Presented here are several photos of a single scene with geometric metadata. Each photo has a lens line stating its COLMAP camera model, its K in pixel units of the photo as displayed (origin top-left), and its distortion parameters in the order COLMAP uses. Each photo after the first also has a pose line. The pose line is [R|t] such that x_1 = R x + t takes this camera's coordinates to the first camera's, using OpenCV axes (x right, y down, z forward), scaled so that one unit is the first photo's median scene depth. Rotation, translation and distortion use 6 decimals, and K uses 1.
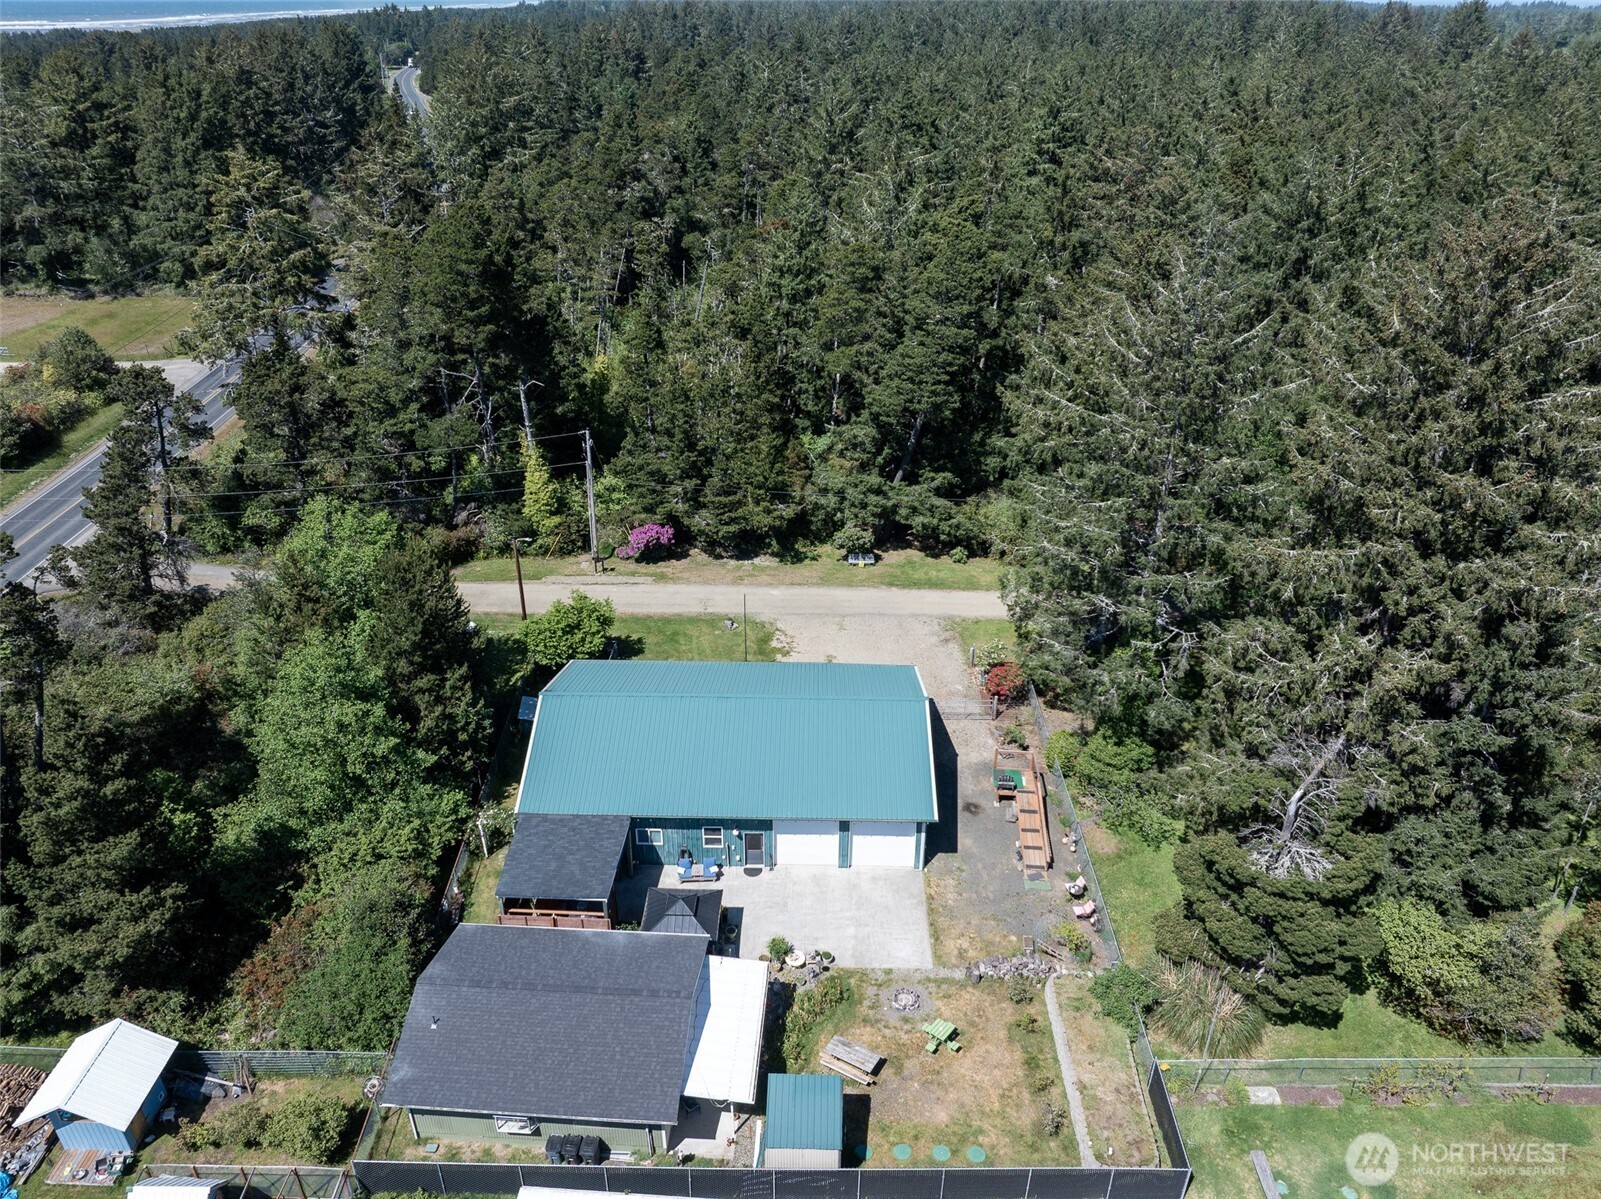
lens RADIAL K [[1118.9, 0, 808.1], [0, 1118.9, 598.5], [0, 0, 1]] dist [-0.003766, -0.048569]
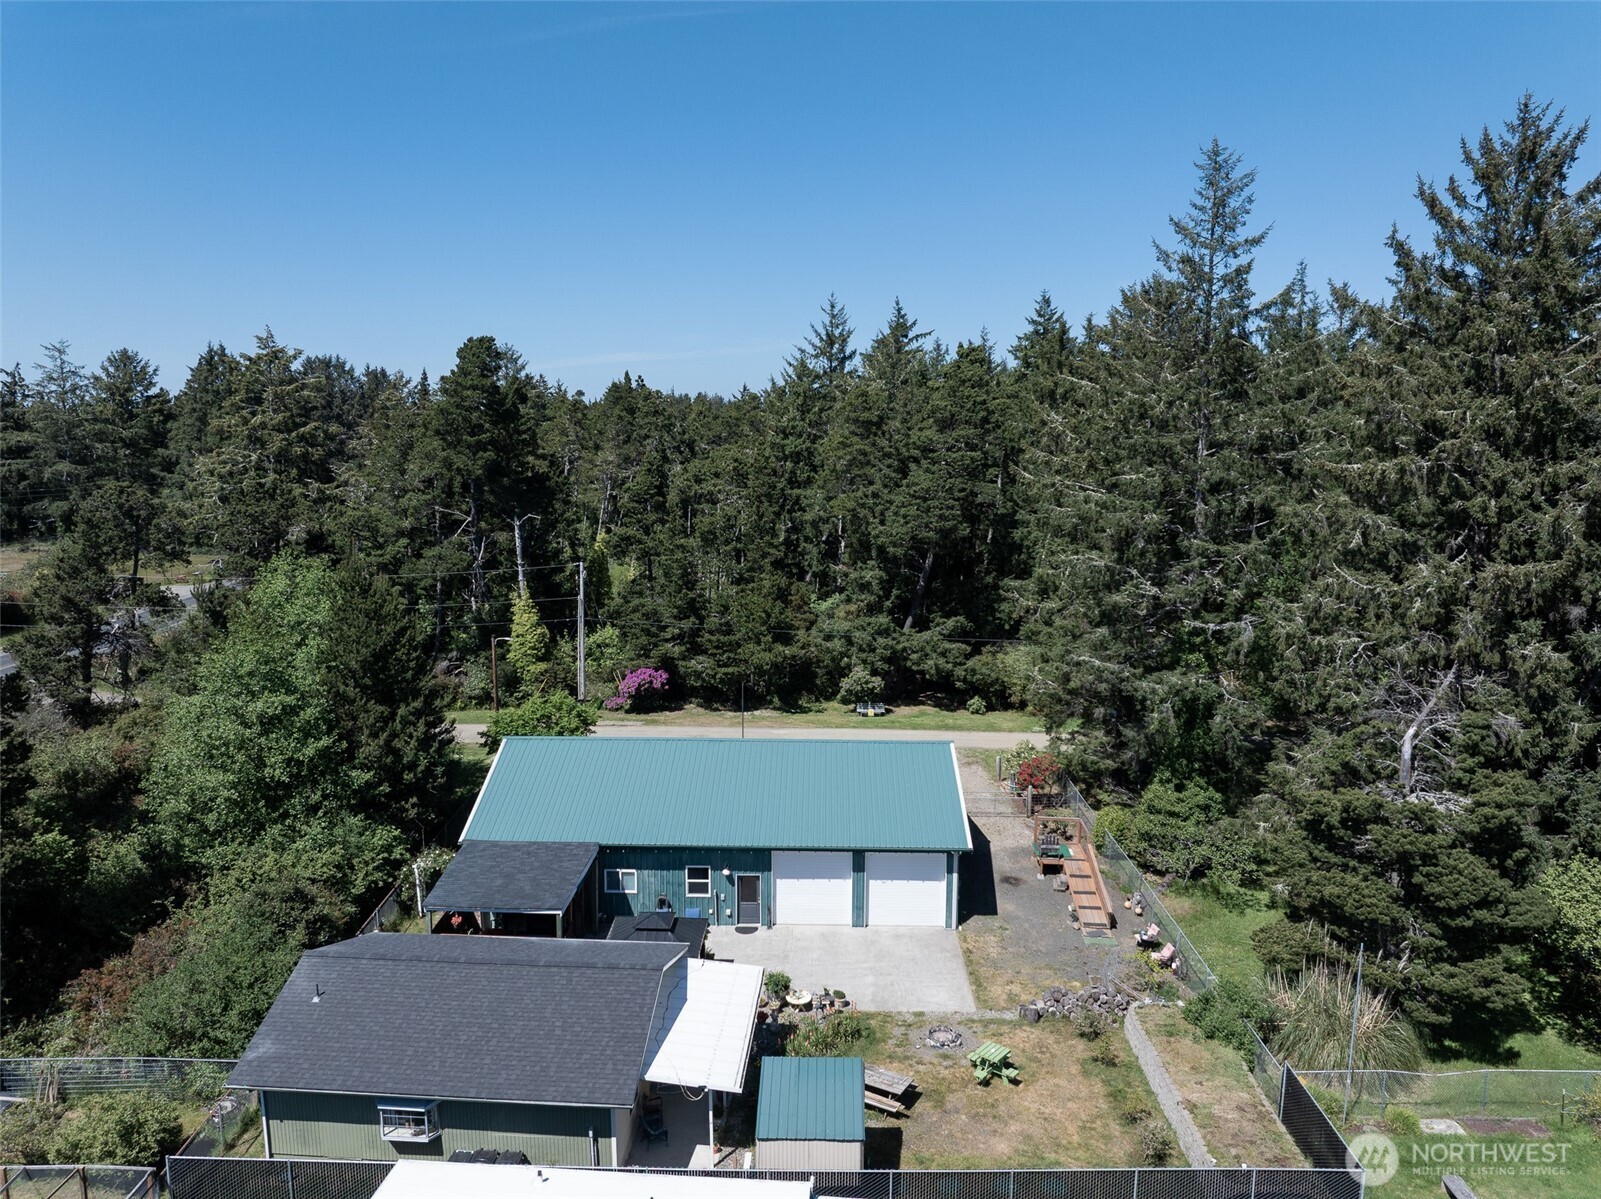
lens RADIAL K [[1116.4, 0, 808.5], [0, 1116.4, 628.3], [0, 0, 1]] dist [-0.028315, 0.003371]
pose [[0.999992, -0.003358, -0.002121, -0.002010], [0.002459, 0.942806, -0.333333, 0.296601], [0.003119, 0.333325, 0.942807, 0.162124]]
